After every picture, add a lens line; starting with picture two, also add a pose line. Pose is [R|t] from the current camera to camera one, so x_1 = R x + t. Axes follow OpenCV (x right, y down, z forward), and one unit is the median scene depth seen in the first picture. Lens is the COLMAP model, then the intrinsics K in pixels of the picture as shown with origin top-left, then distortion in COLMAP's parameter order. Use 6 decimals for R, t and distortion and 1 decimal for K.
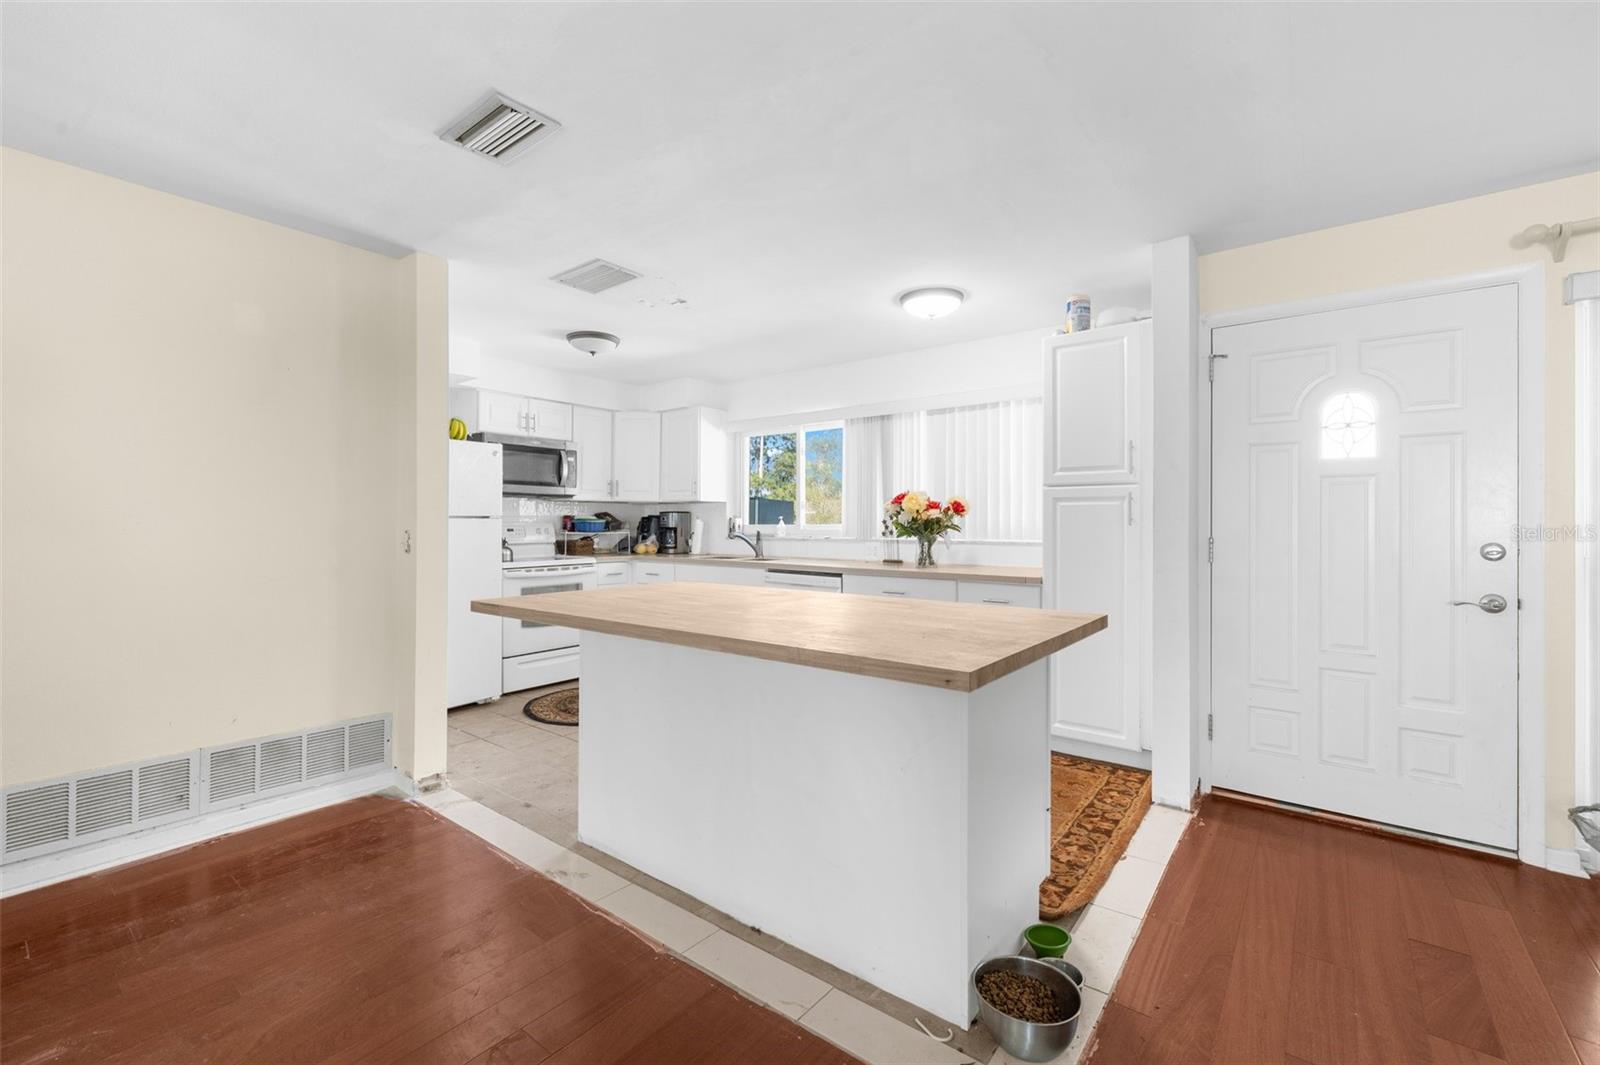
lens RADIAL K [[684.8, 0, 779.2], [0, 684.8, 525.4], [0, 0, 1]] dist [0.001466, 0.000184]
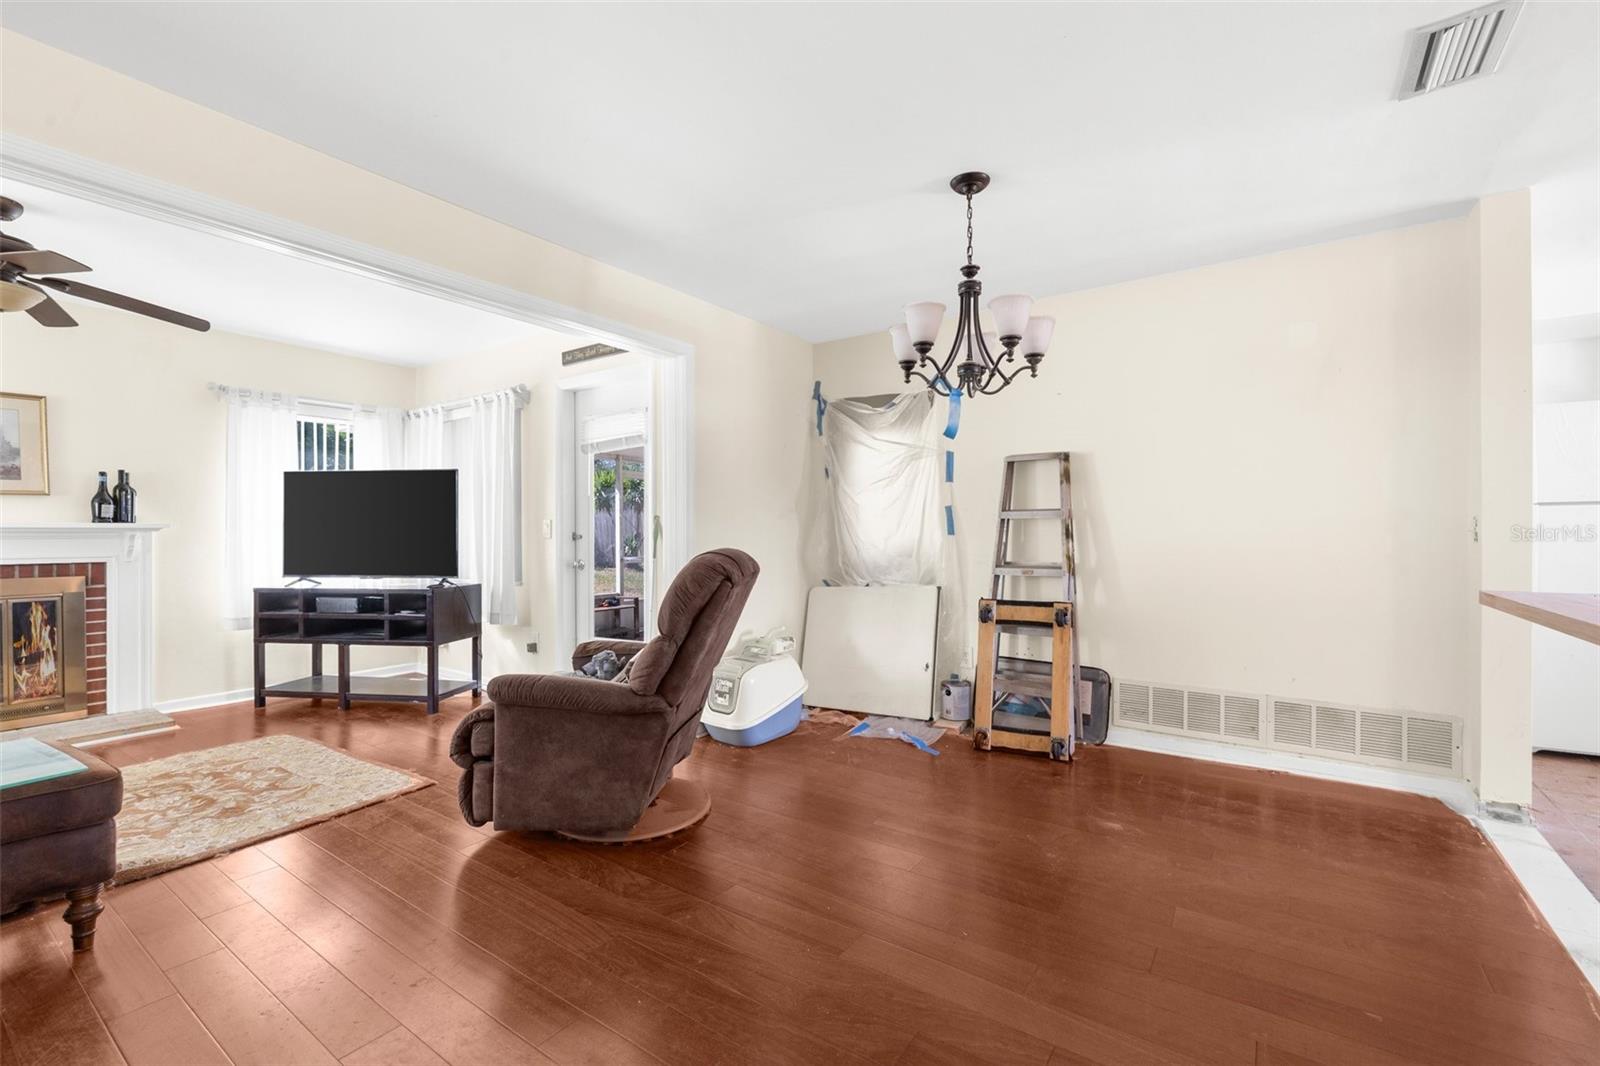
lens RADIAL K [[684.8, 0, 819.3], [0, 684.8, 534.9], [0, 0, 1]] dist [0.001466, 0.000184]
pose [[0.084468, -0.002800, -0.996422, 0.193034], [0.003095, 0.999992, -0.002548, 0.021420], [0.996421, -0.002869, 0.084476, 0.052081]]
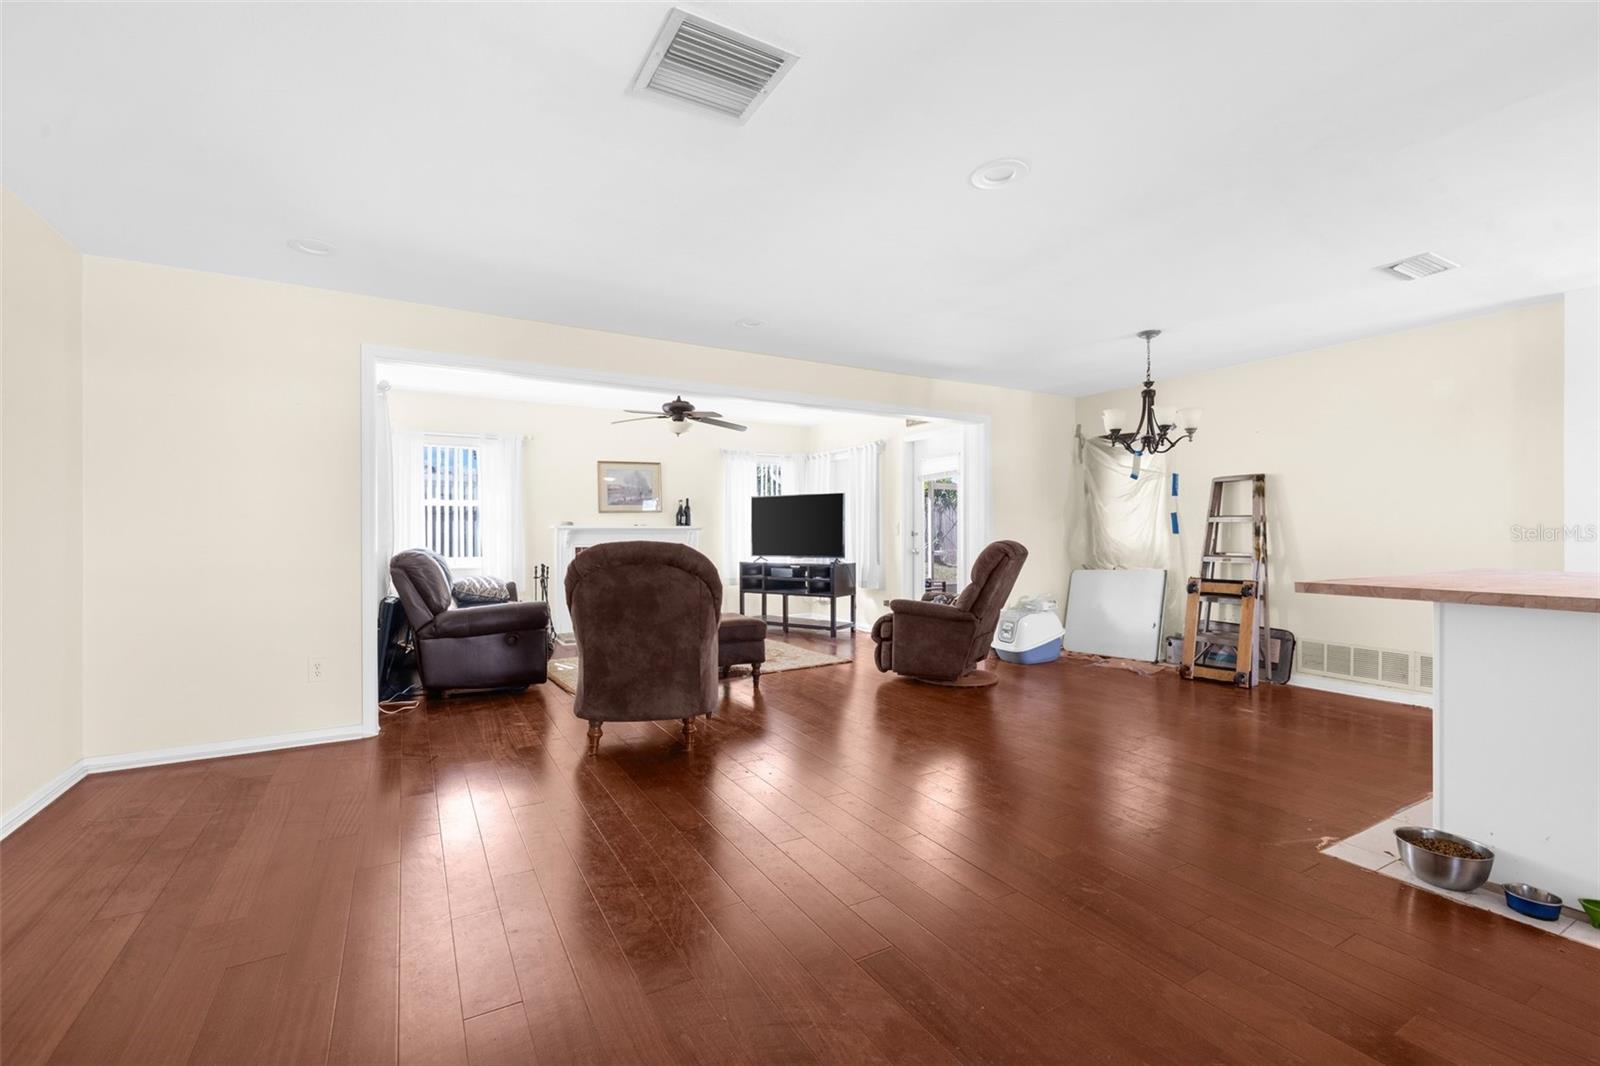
lens RADIAL K [[684.8, 0, 803.8], [0, 684.8, 536.0], [0, 0, 1]] dist [0.001466, 0.000184]
pose [[-0.357201, 0.001848, -0.934026, 0.760271], [-0.001030, 0.999997, 0.002373, 0.022049], [0.934027, 0.001810, -0.357198, 0.113193]]
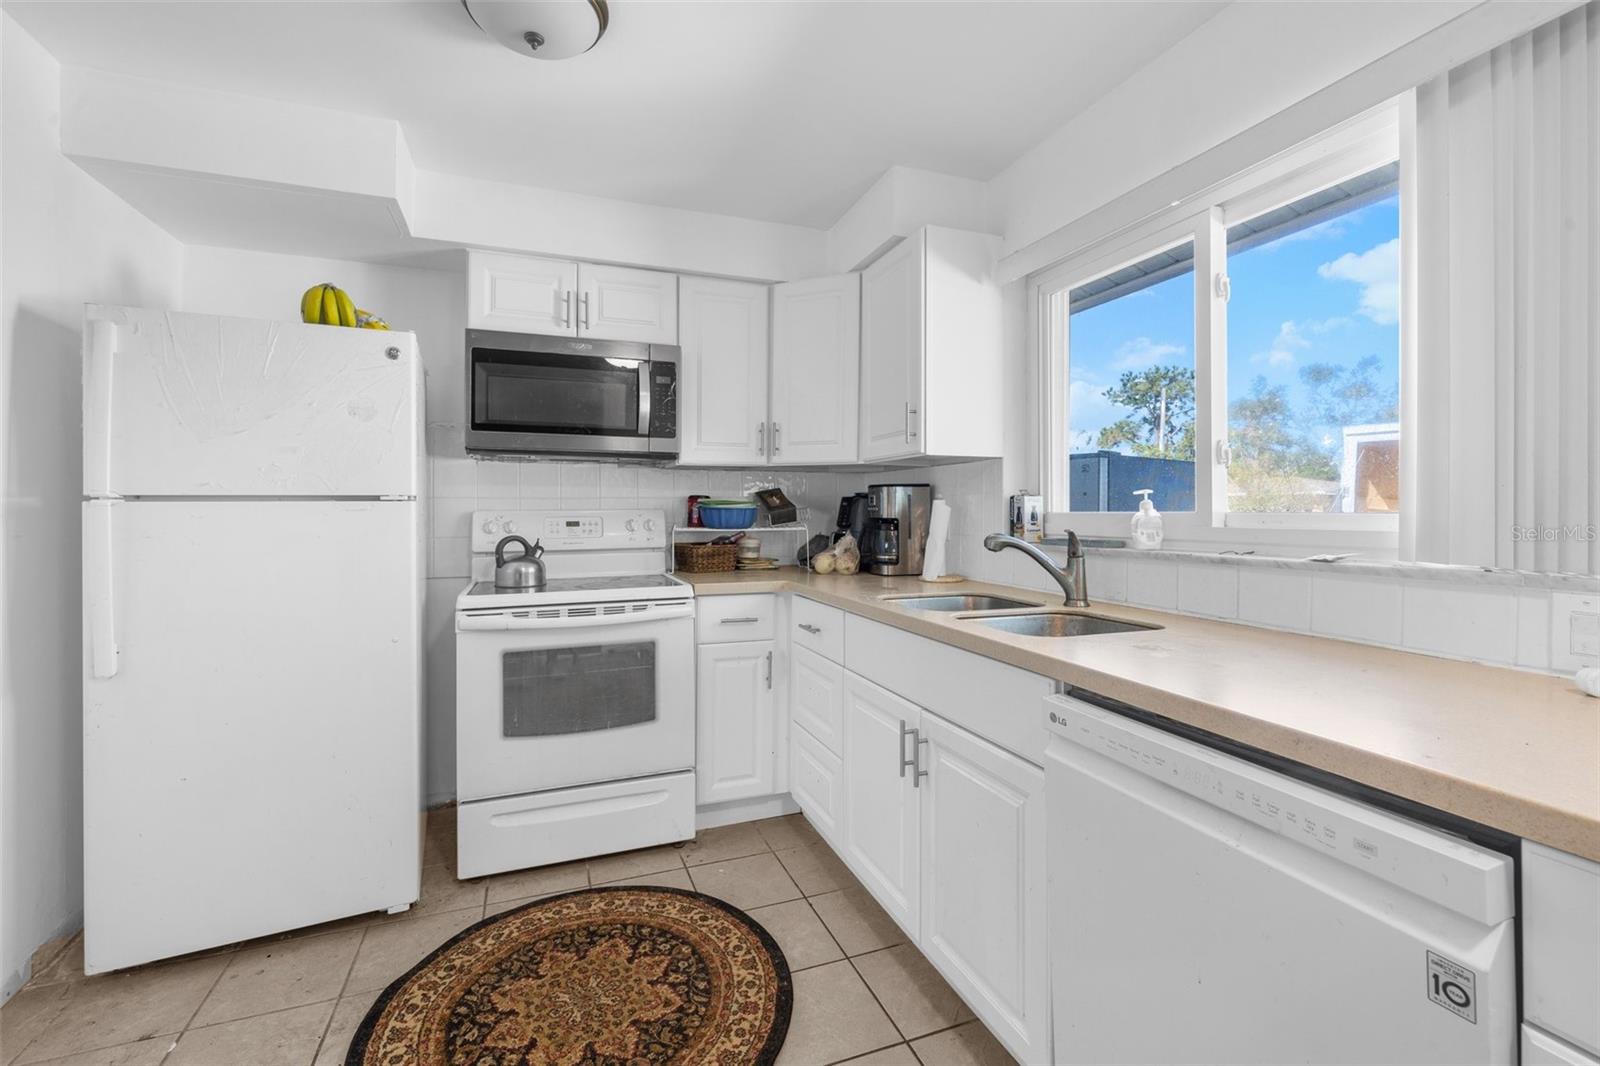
lens RADIAL K [[684.8, 0, 792.4], [0, 684.8, 507.2], [0, 0, 1]] dist [0.001466, 0.000184]
pose [[0.863453, -0.006619, -0.504386, 0.028403], [0.003072, 0.999964, -0.007863, -0.001706], [0.504420, 0.005240, 0.863443, 0.766121]]
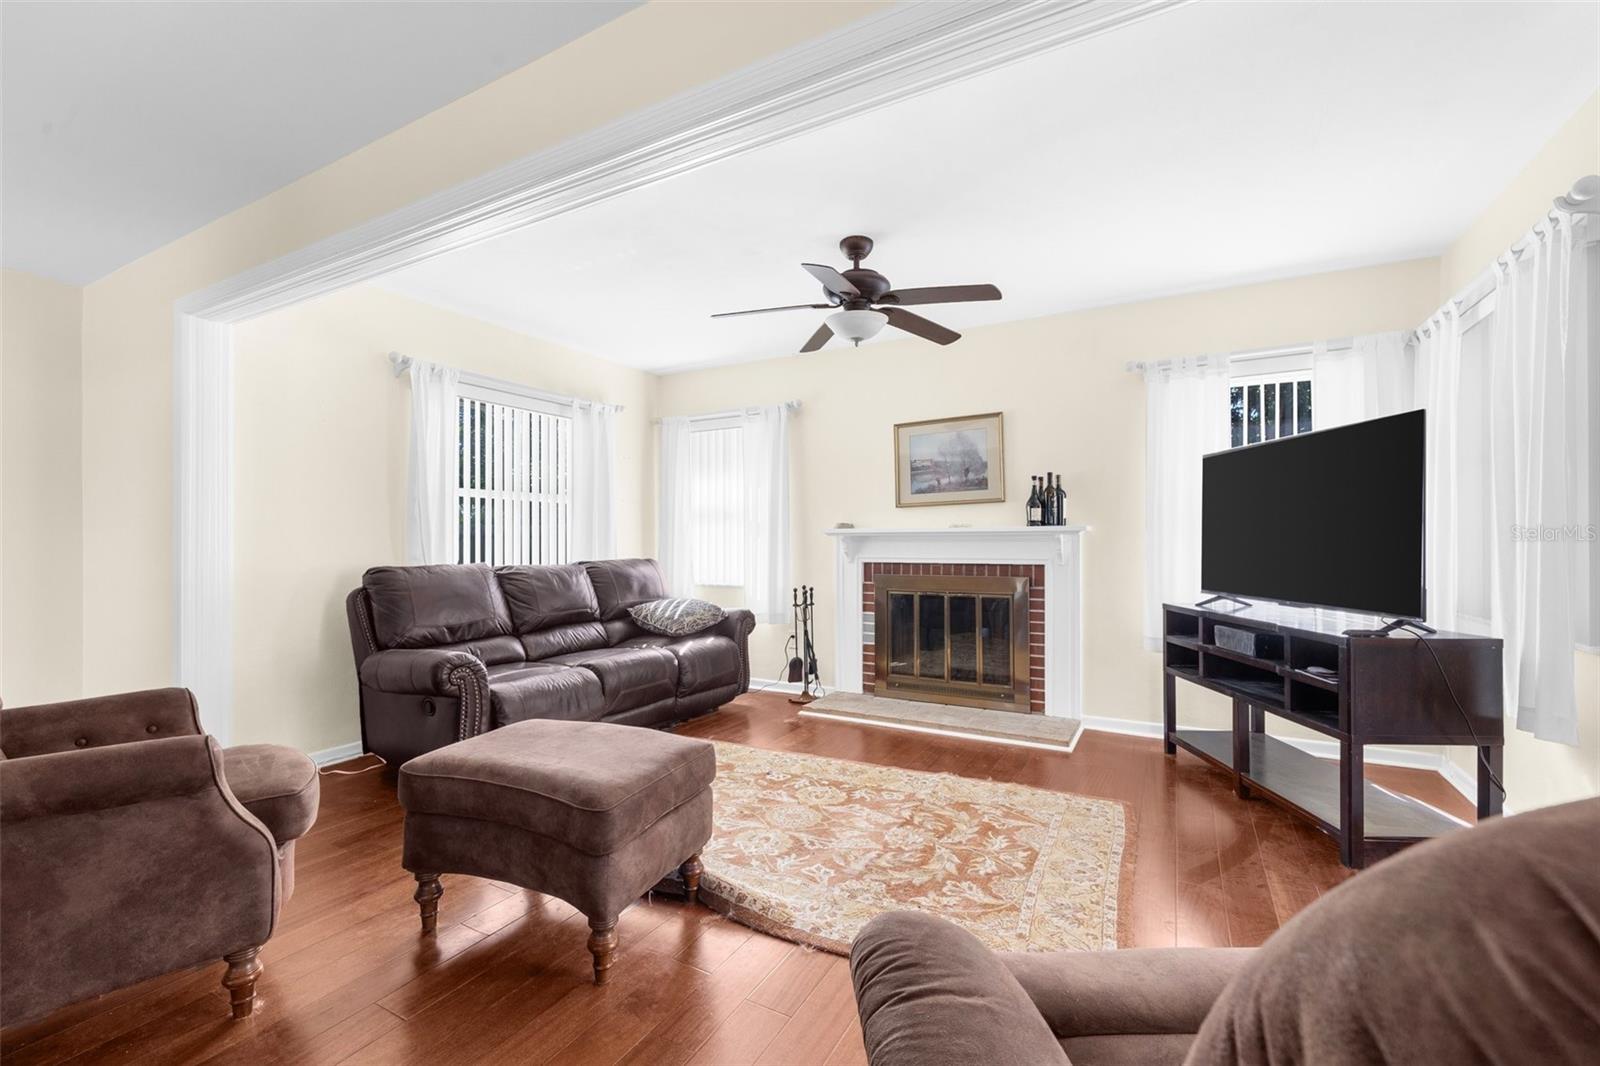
lens RADIAL K [[684.8, 0, 763.8], [0, 684.8, 538.4], [0, 0, 1]] dist [0.001466, 0.000184]
pose [[-0.988269, -0.001077, -0.152722, -0.301704], [-0.000644, 0.999996, -0.002889, 0.019594], [0.152724, -0.002757, -0.988265, 0.040516]]
